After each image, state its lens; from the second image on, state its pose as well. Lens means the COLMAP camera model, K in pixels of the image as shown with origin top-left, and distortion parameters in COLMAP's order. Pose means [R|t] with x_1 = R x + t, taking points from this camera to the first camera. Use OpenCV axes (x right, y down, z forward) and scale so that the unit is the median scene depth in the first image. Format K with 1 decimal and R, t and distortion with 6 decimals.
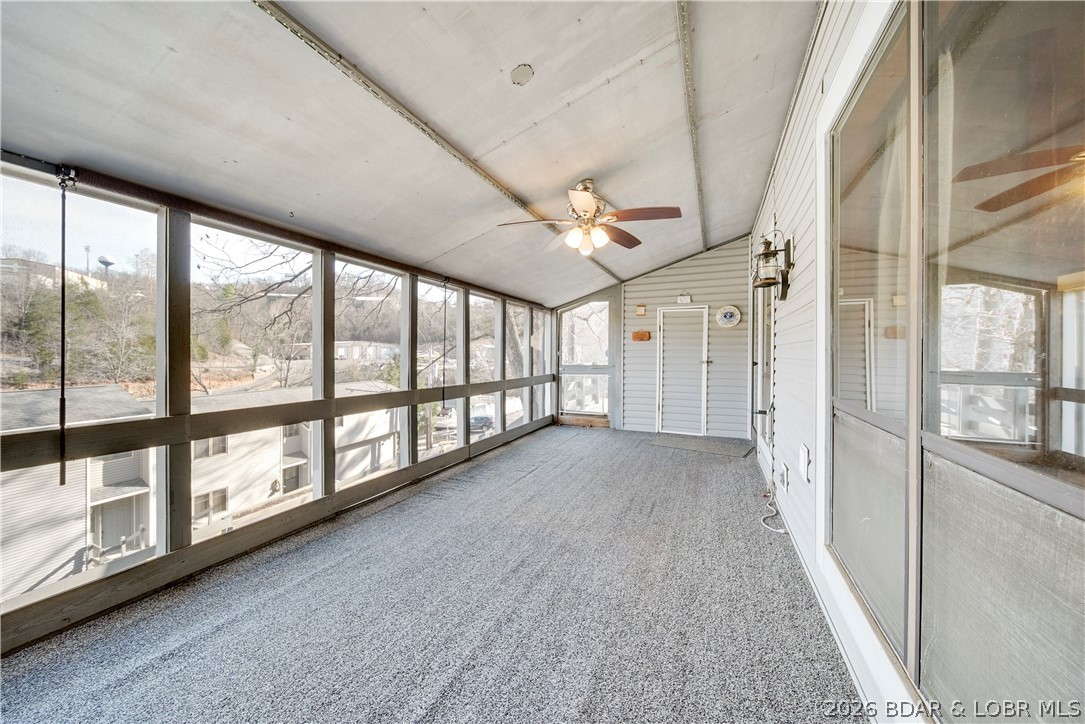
lens RADIAL K [[387.2, 0, 540.7], [0, 387.2, 354.4], [0, 0, 1]] dist [-0.001316, -0.000272]
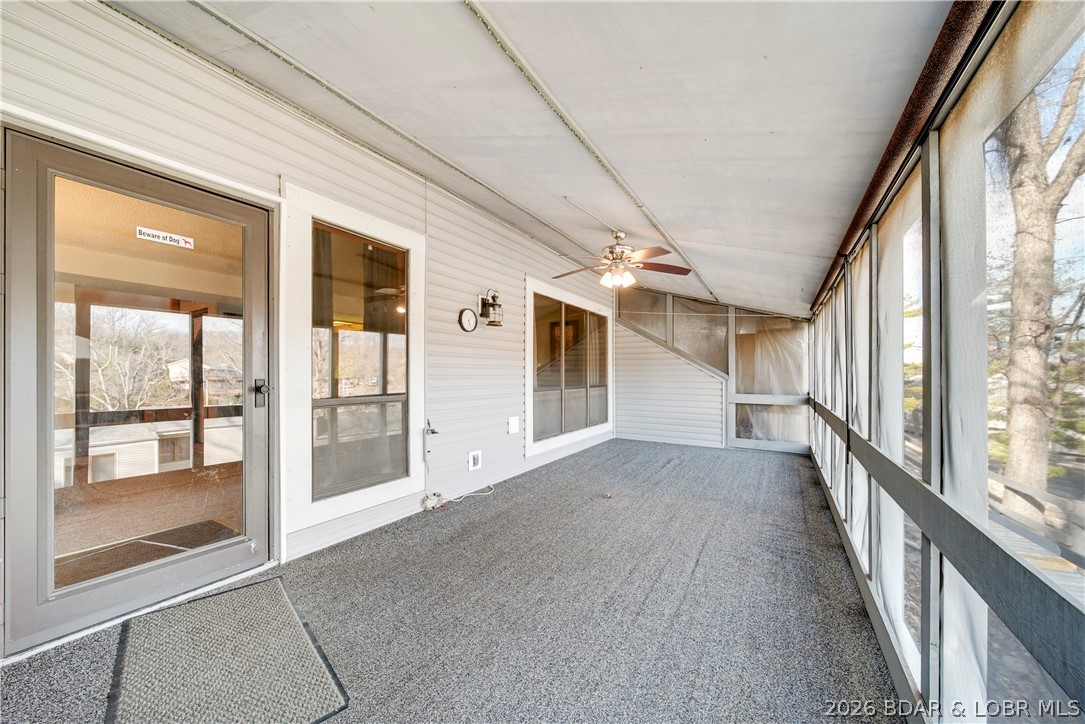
lens RADIAL K [[387.2, 0, 544.7], [0, 387.2, 372.3], [0, 0, 1]] dist [-0.001316, -0.000272]
pose [[-0.991229, -0.003780, 0.132099, 0.139947], [-0.004701, 0.999967, -0.006667, 0.005686], [-0.132070, -0.007230, -0.991214, 1.703251]]
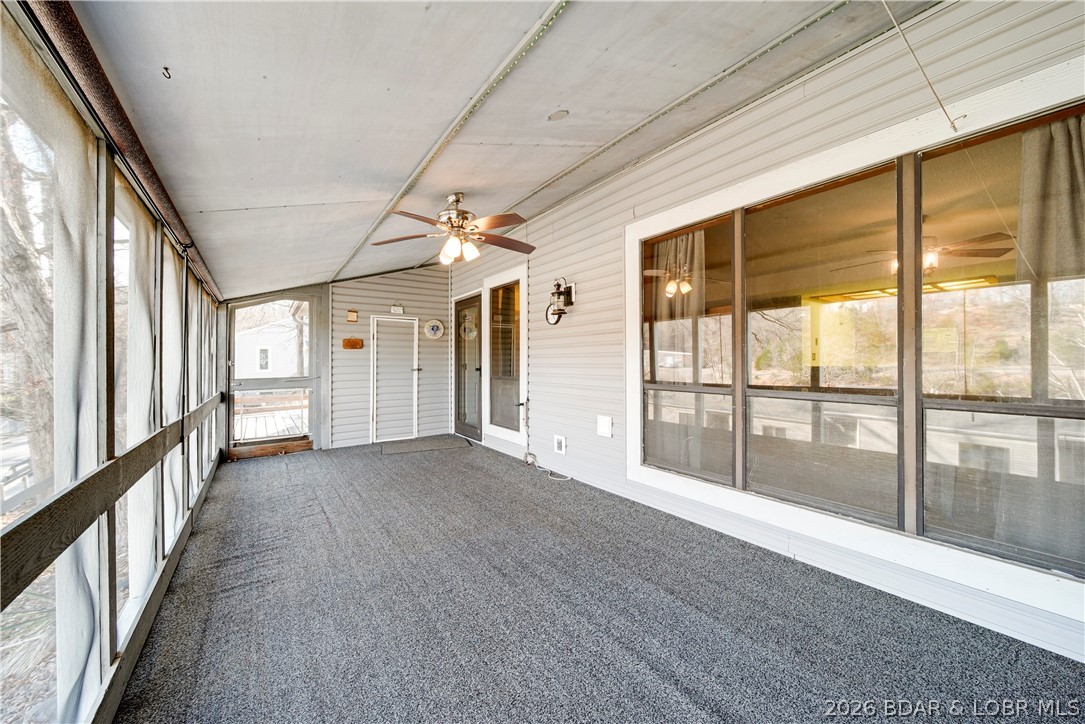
lens RADIAL K [[387.2, 0, 537.0], [0, 387.2, 362.1], [0, 0, 1]] dist [-0.001316, -0.000272]
pose [[0.512952, -0.007269, 0.858387, -0.497640], [0.010120, 0.999946, 0.002421, -0.001324], [-0.858358, 0.007445, 0.512997, 0.223331]]
